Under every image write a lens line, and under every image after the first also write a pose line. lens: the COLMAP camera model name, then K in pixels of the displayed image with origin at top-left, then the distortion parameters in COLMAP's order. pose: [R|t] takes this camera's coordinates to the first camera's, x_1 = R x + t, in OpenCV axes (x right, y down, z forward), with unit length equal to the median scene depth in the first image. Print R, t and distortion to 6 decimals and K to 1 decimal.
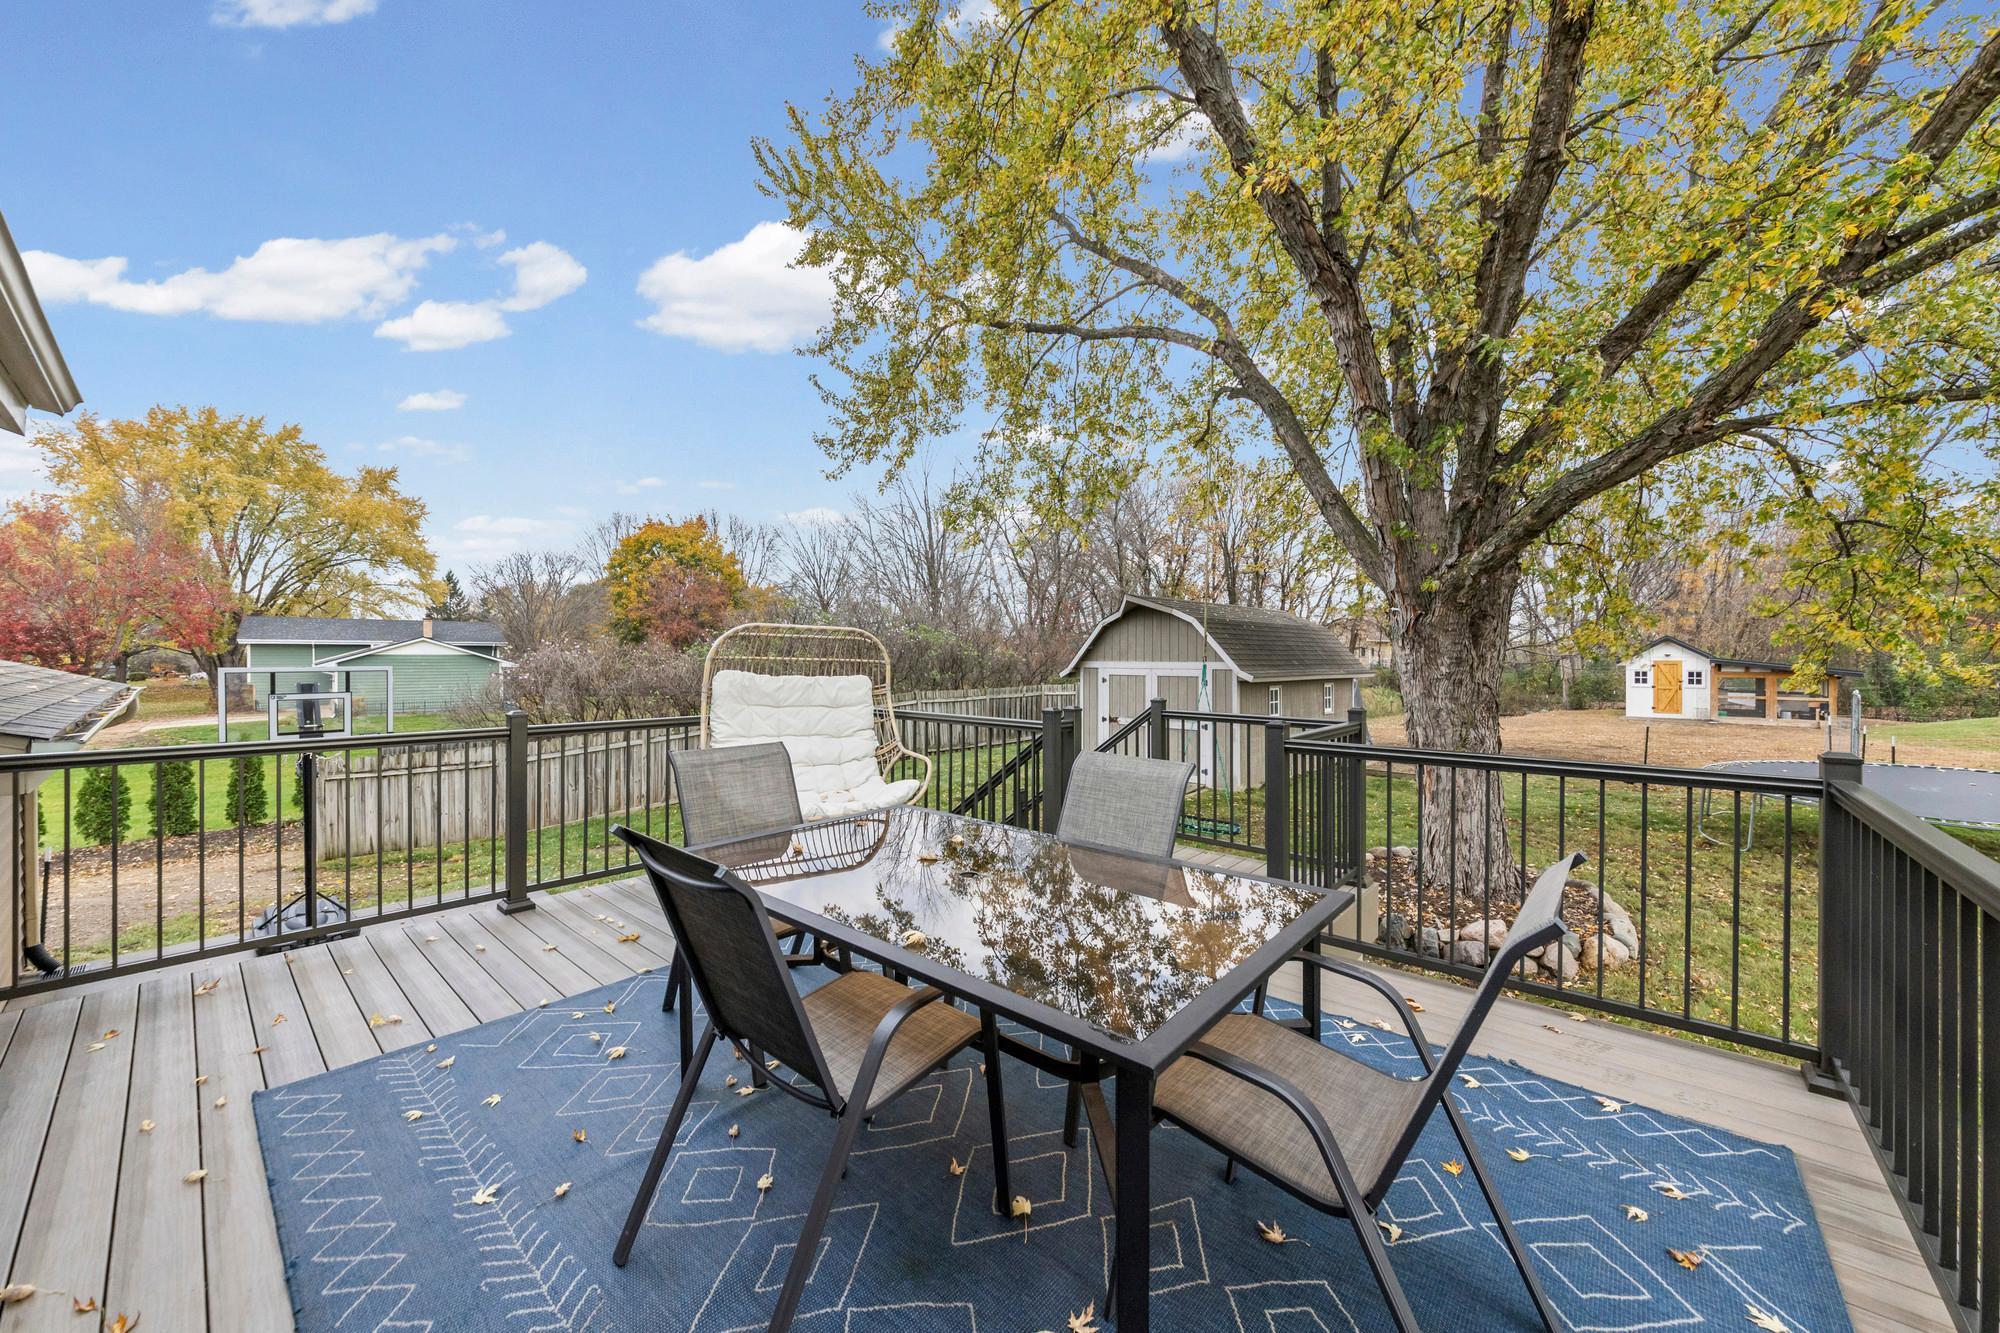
lens RADIAL K [[724.7, 0, 983.4], [0, 724.7, 656.8], [0, 0, 1]] dist [-0.019435, -0.000212]
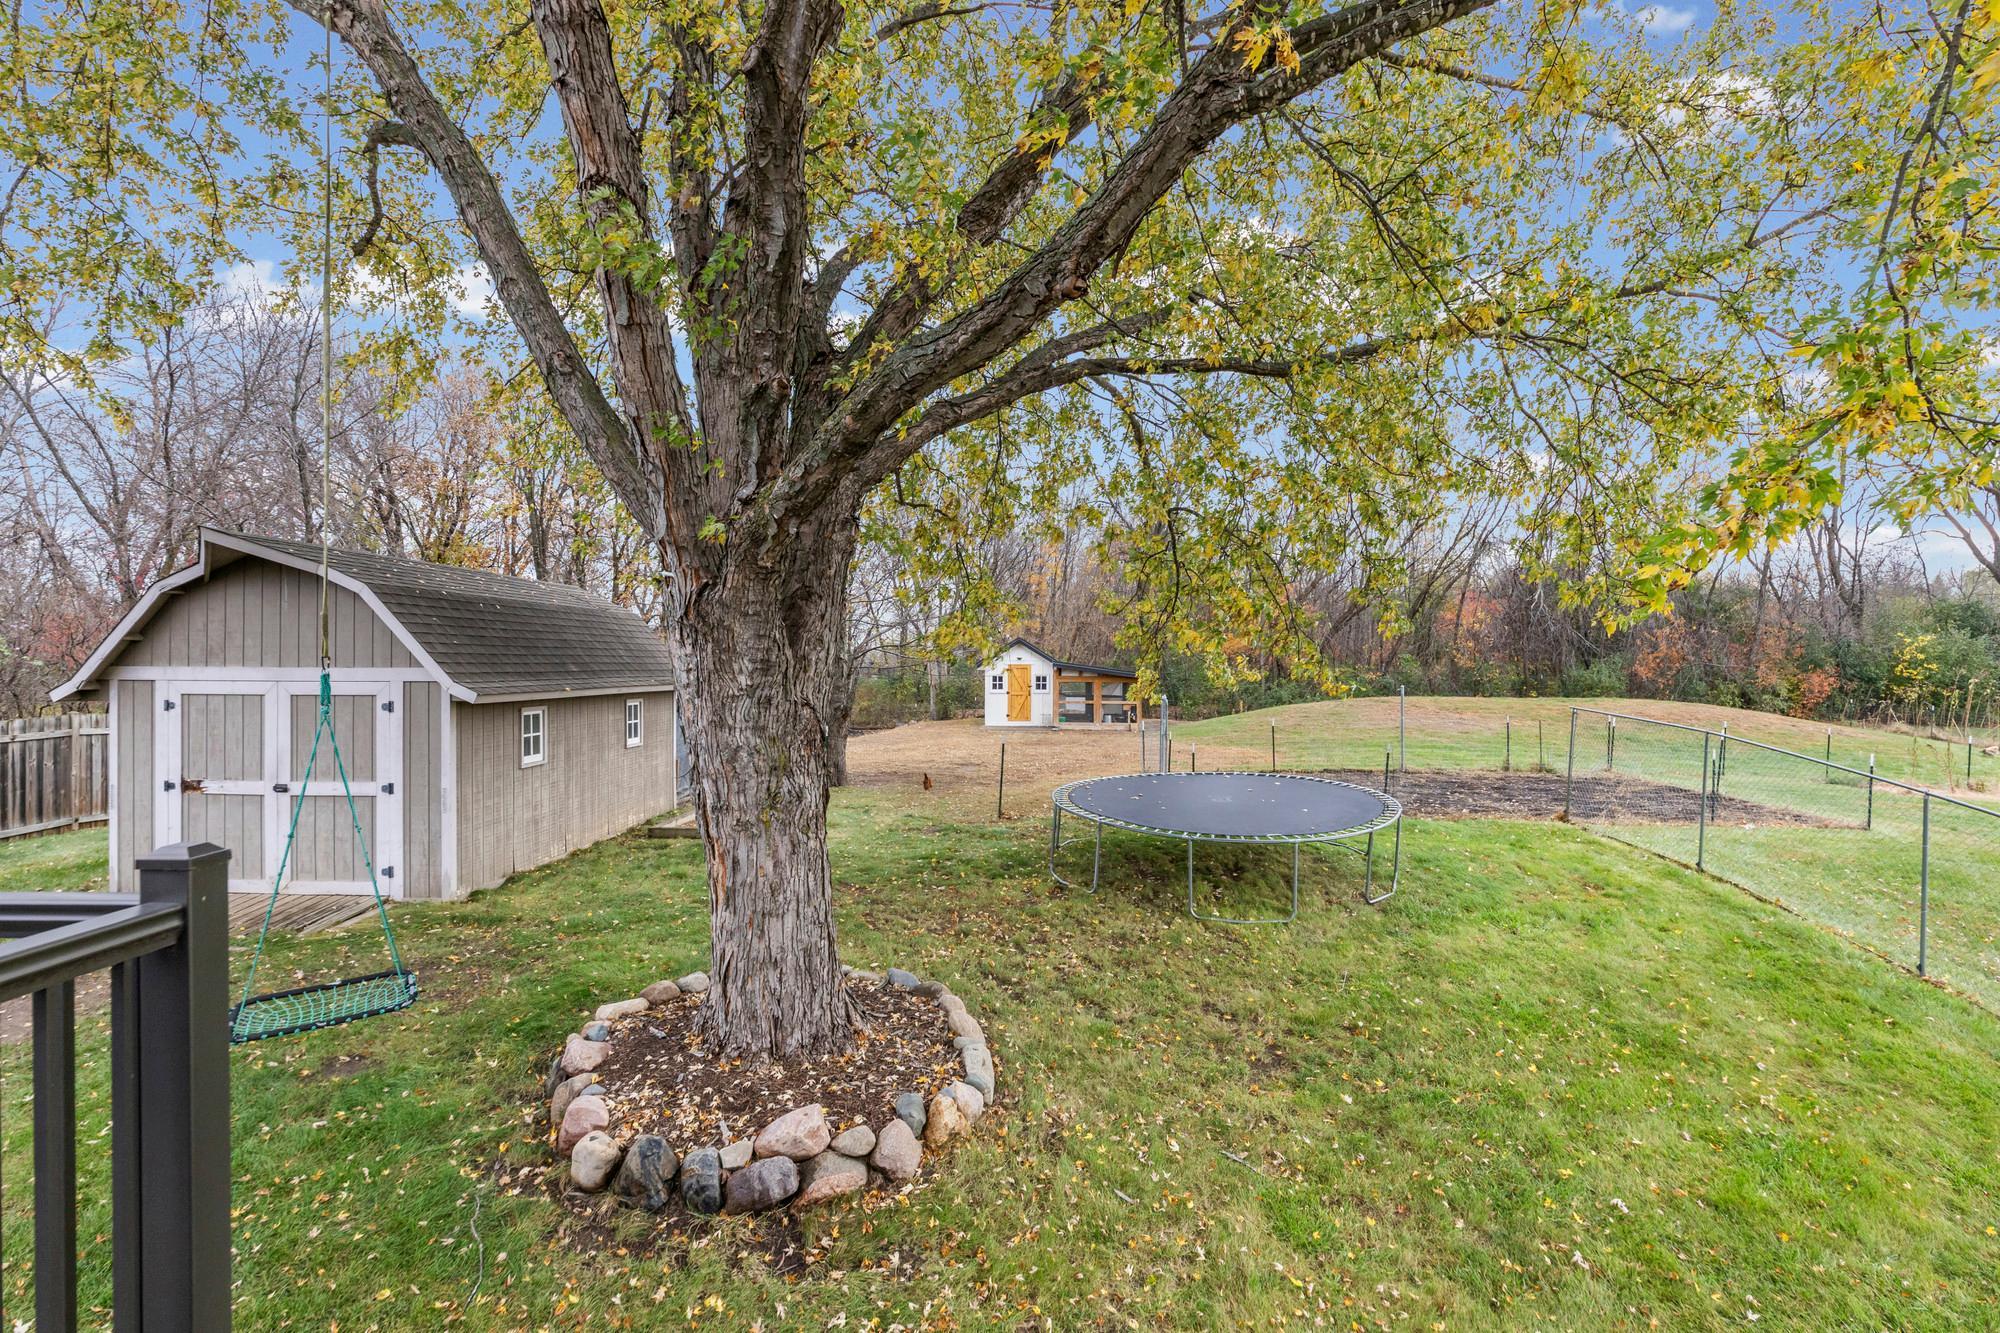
lens RADIAL K [[982.3, 0, 1002.4], [0, 982.3, 663.1], [0, 0, 1]] dist [0.004648, 0.000337]
pose [[0.731879, 0.000821, 0.681435, 0.188792], [-0.003381, 0.999991, 0.002427, 0.000678], [-0.681427, -0.004080, 0.731875, 0.202579]]
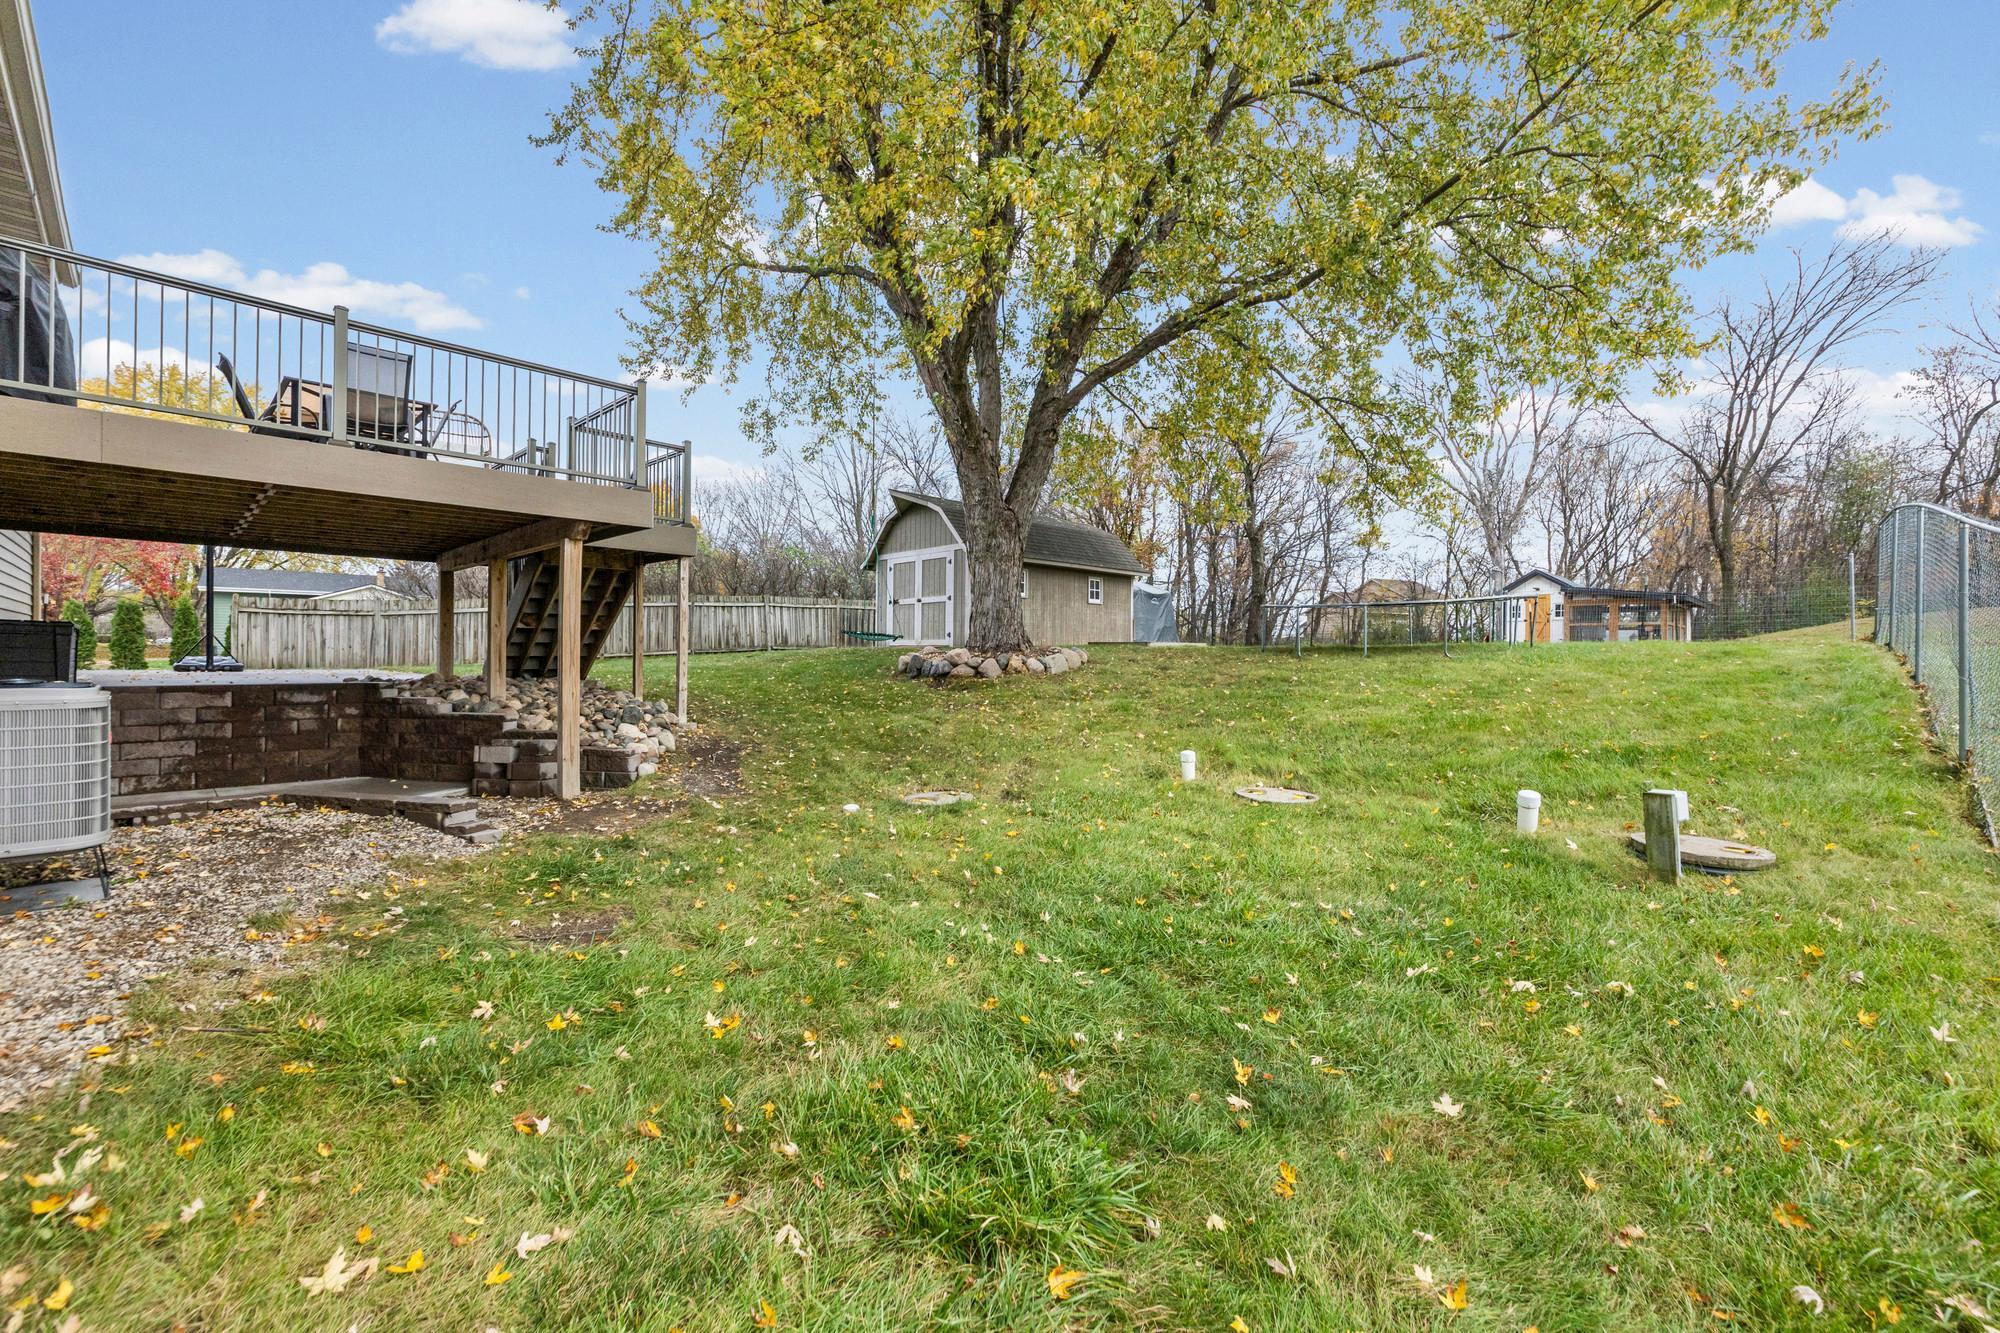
lens RADIAL K [[790.6, 0, 981.2], [0, 790.6, 655.4], [0, 0, 1]] dist [-0.009806, -0.000205]
pose [[0.999426, 0.006577, -0.033235, 0.541363], [-0.006358, 0.999957, 0.006712, 0.246531], [0.033278, -0.006497, 0.999425, -0.435941]]
